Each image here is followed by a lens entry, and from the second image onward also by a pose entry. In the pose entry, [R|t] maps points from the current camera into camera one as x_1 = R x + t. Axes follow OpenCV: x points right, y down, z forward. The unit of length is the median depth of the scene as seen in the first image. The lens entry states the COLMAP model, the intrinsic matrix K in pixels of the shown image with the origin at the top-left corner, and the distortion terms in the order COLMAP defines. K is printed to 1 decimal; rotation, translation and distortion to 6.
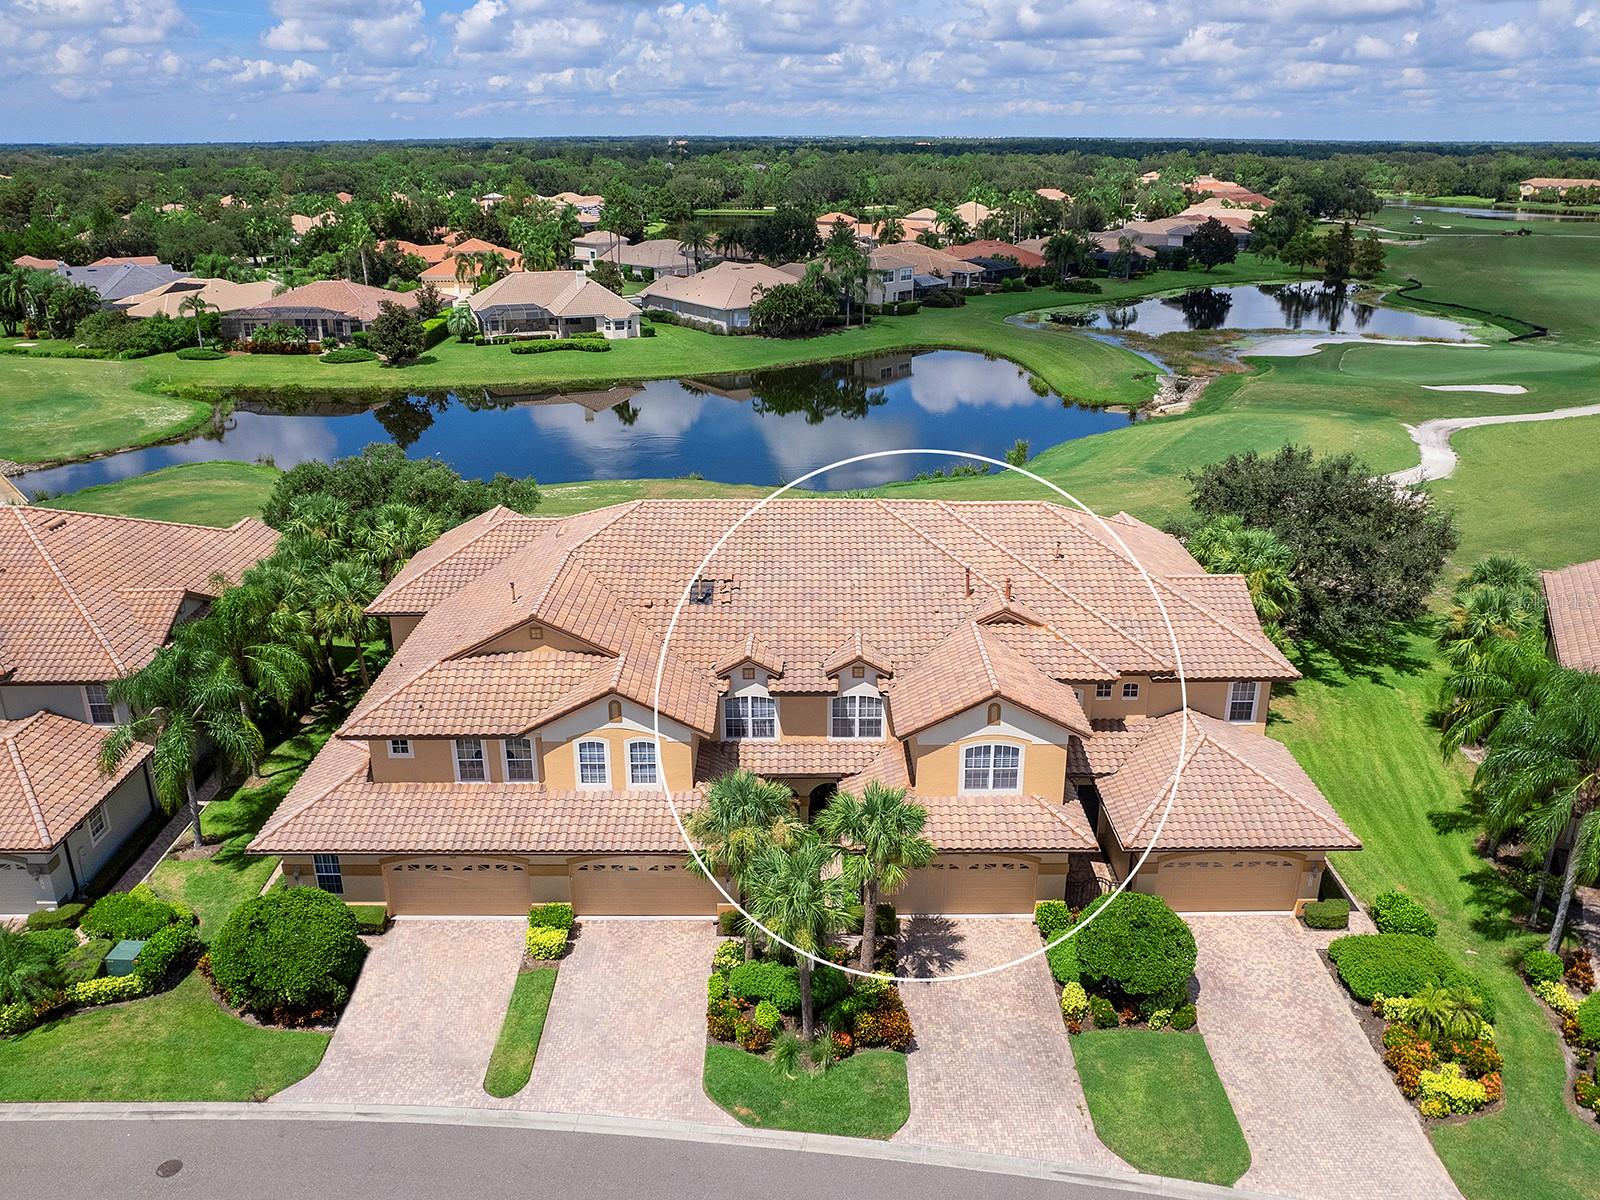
lens RADIAL K [[1181.1, 0, 807.8], [0, 1181.1, 581.5], [0, 0, 1]] dist [-0.046849, 0.008332]
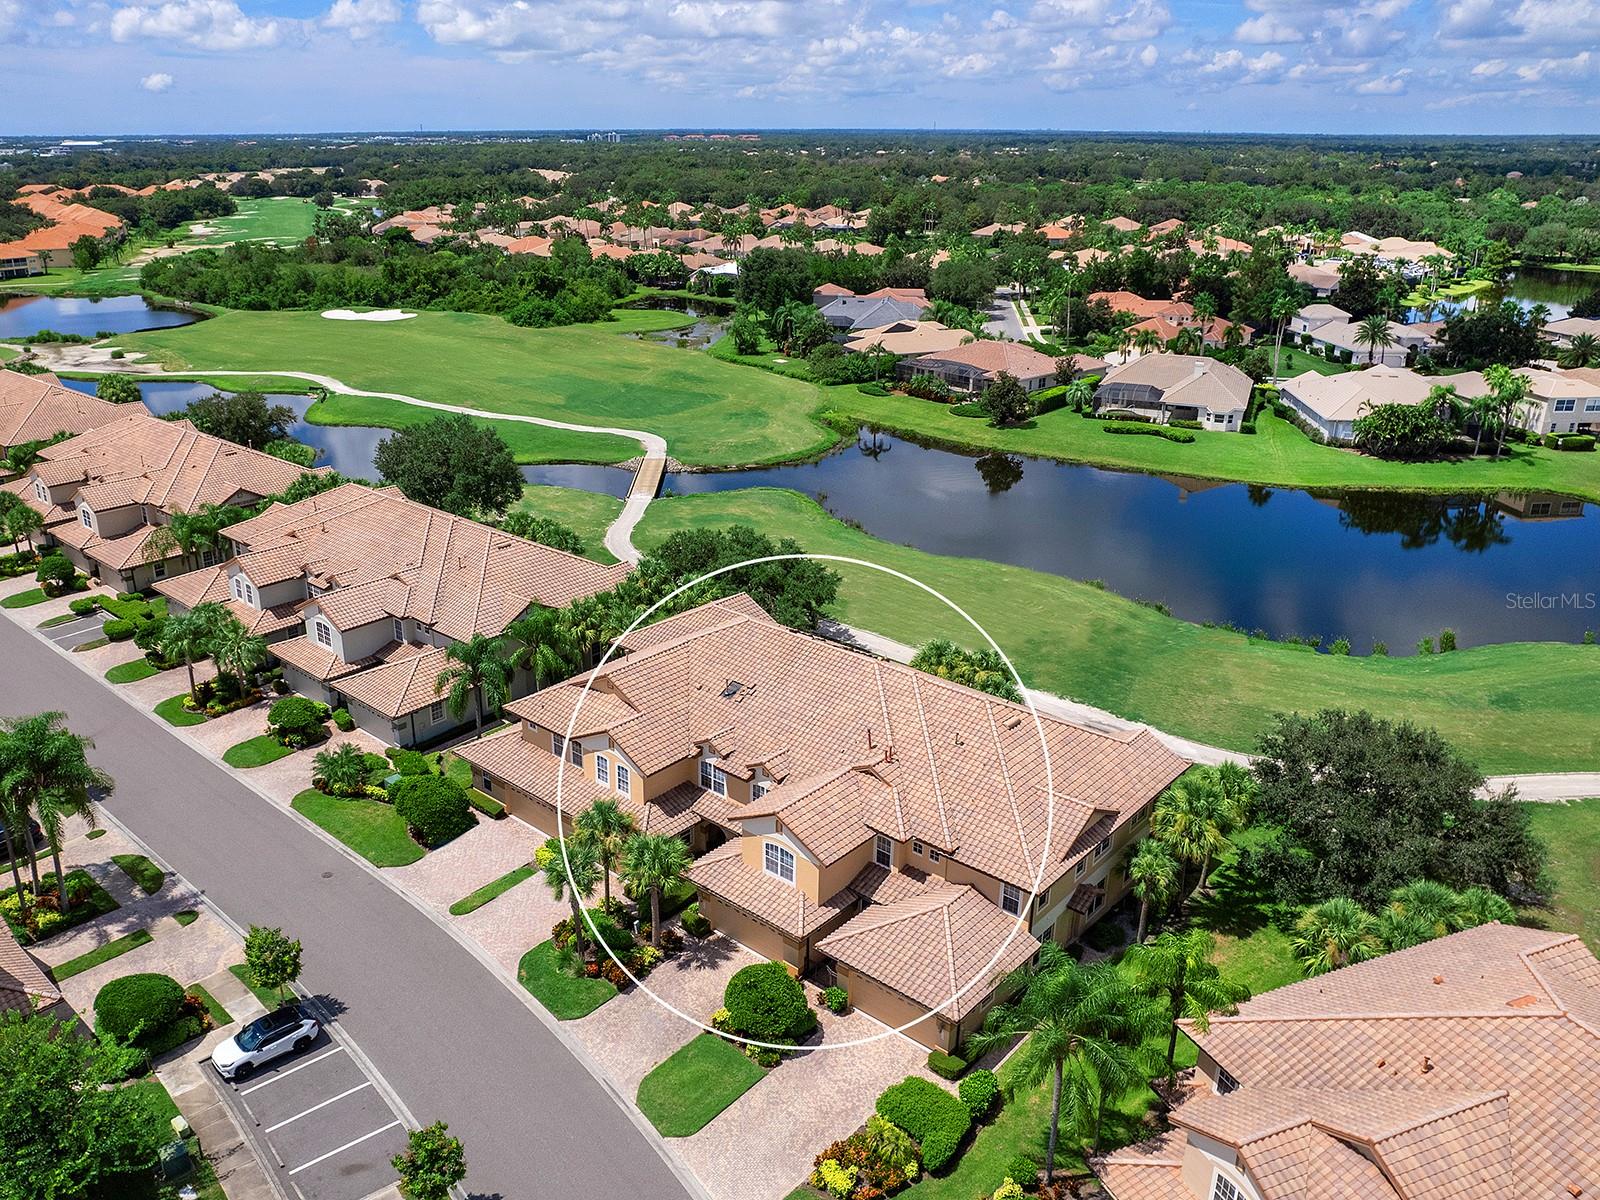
lens RADIAL K [[1181.1, 0, 807.8], [0, 1181.1, 581.5], [0, 0, 1]] dist [-0.046849, 0.008332]
pose [[0.765118, 0.236299, -0.598964, 0.923078], [-0.240078, 0.967840, 0.075149, -0.282028], [0.597459, 0.086300, 0.797242, -0.173058]]
